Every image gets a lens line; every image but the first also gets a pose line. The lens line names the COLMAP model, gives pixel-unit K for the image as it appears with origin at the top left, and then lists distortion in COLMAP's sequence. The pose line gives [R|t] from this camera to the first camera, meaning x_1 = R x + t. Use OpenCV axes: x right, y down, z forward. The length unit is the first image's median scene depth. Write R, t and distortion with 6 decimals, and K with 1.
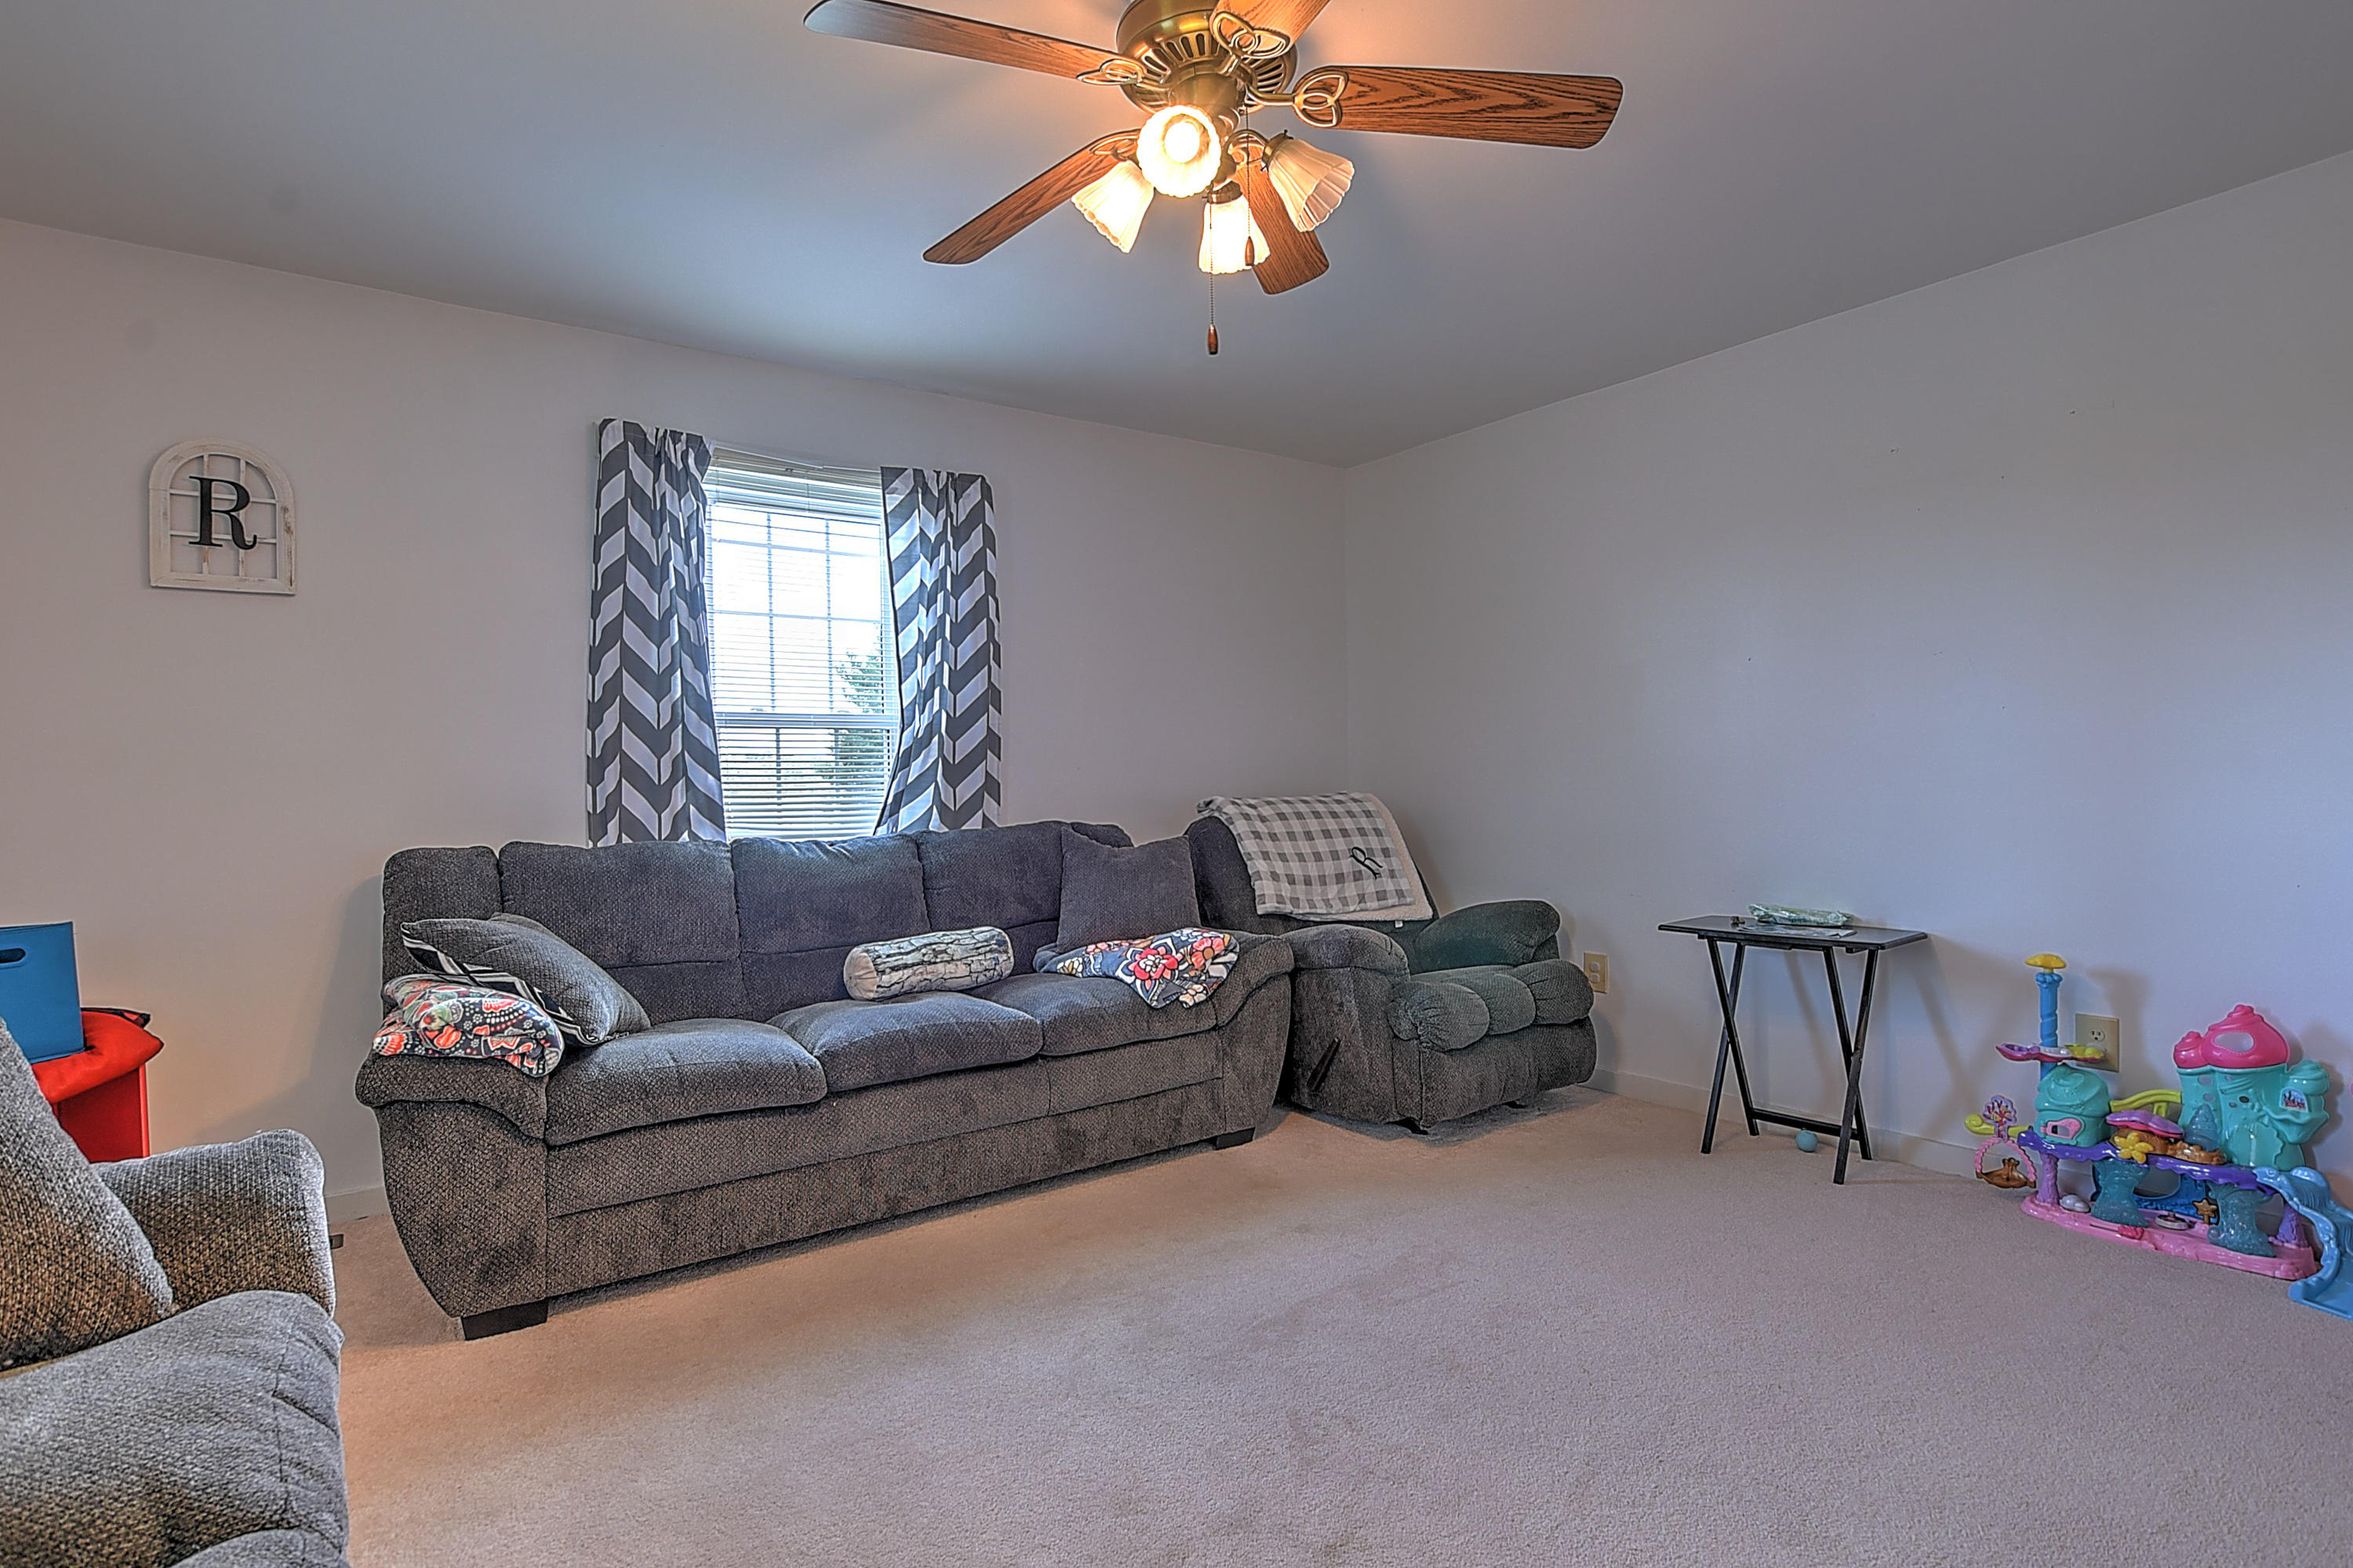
lens RADIAL K [[1174.0, 0, 1166.0], [0, 1174.0, 782.8], [0, 0, 1]] dist [-0.016221, 0.006769]
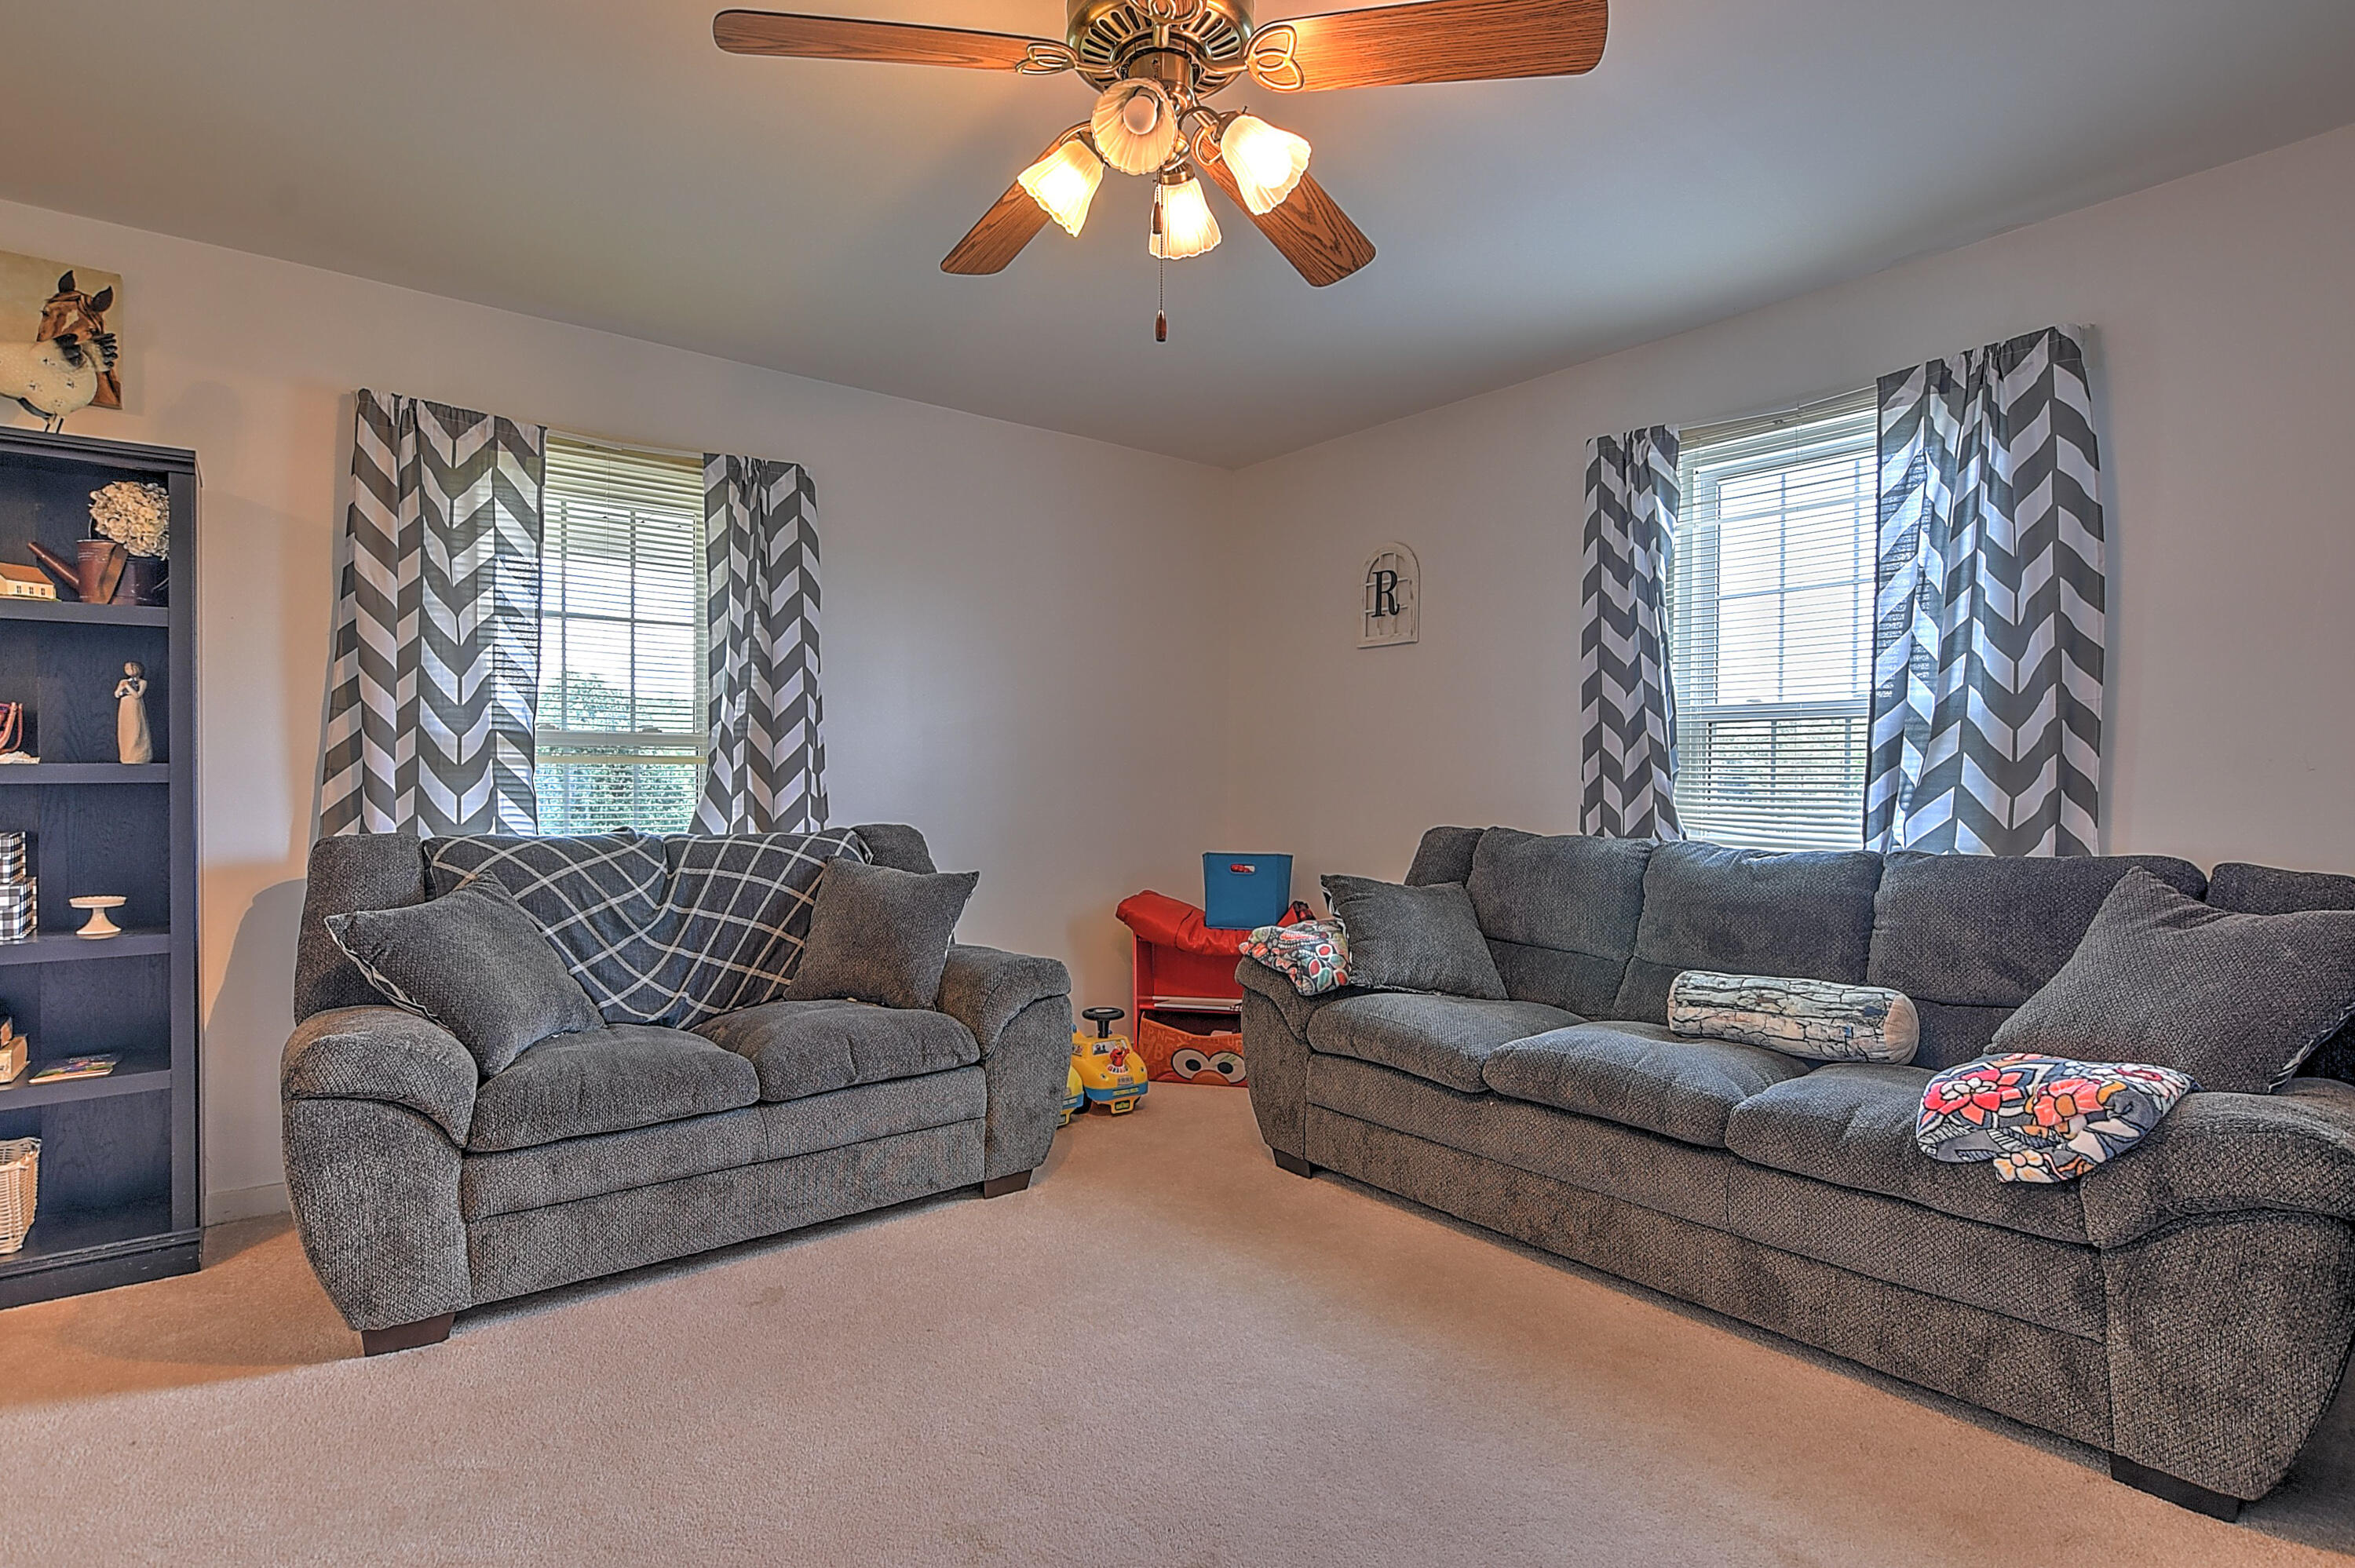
lens RADIAL K [[1174.8, 0, 1166.9], [0, 1174.8, 782.6], [0, 0, 1]] dist [-0.016221, 0.006769]
pose [[0.039269, 0.021221, -0.999003, 0.584323], [-0.010257, 0.999730, 0.020833, -0.014904], [0.999176, 0.009429, 0.039476, 0.568276]]
